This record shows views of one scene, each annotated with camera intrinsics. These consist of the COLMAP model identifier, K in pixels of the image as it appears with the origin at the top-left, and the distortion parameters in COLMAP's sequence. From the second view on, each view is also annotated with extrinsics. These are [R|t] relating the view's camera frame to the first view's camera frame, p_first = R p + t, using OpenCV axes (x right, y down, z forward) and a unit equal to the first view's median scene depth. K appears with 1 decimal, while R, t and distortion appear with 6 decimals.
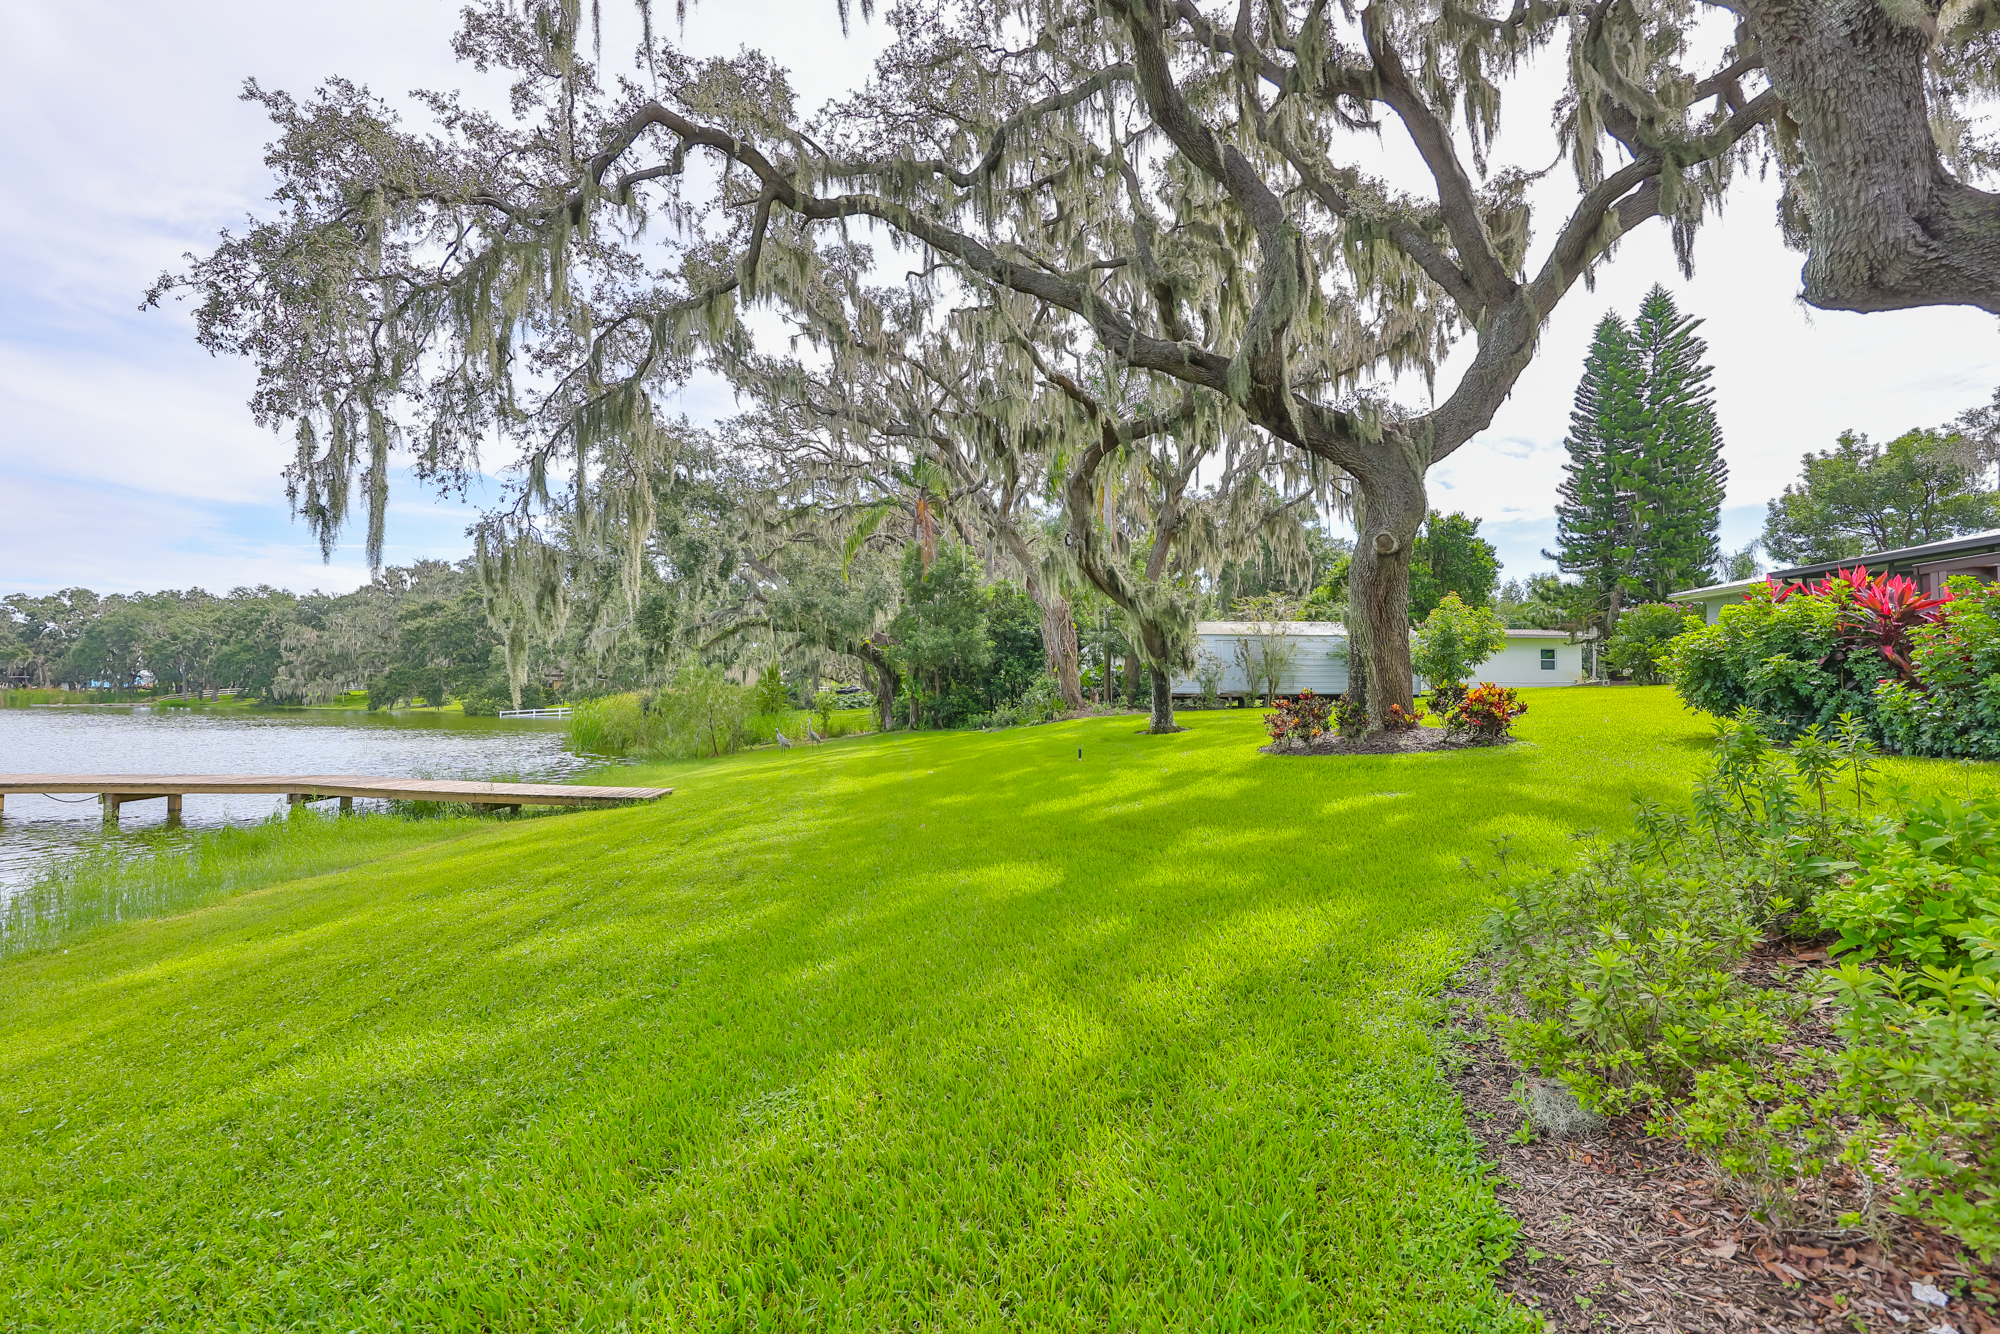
lens RADIAL K [[828.1, 0, 1017.8], [0, 828.1, 670.8], [0, 0, 1]] dist [-0.001111, -0.000439]
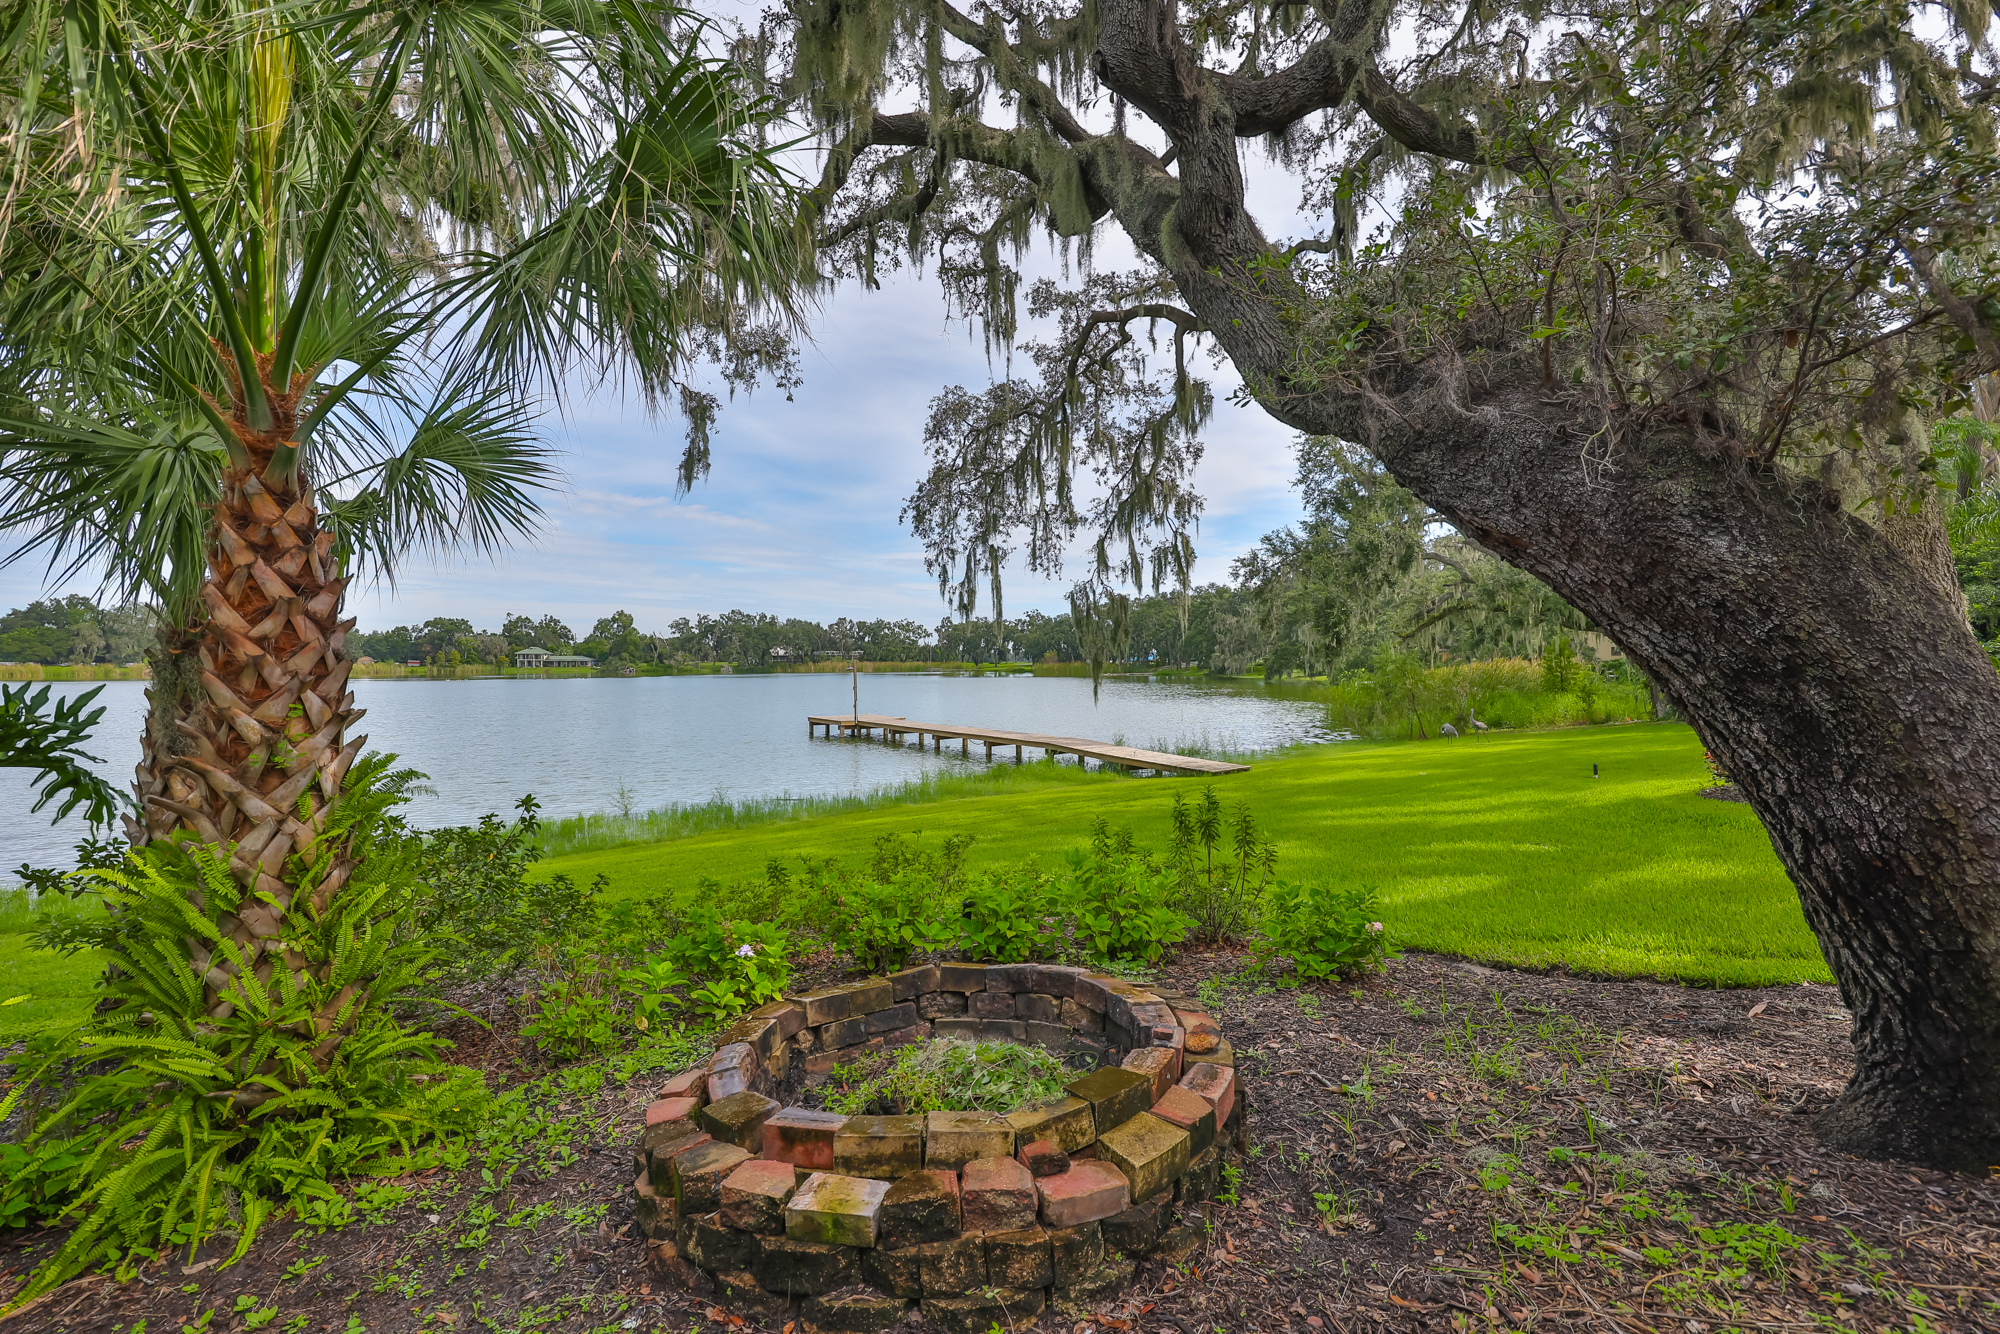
lens RADIAL K [[834.6, 0, 1000.0], [0, 834.6, 667.0], [0, 0, 1]] dist [-0.011298, -0.000153]
pose [[0.532054, -0.004178, -0.846700, 0.528177], [0.033984, 0.999287, 0.016424, -0.050401], [0.846028, -0.037513, 0.531817, 0.012596]]
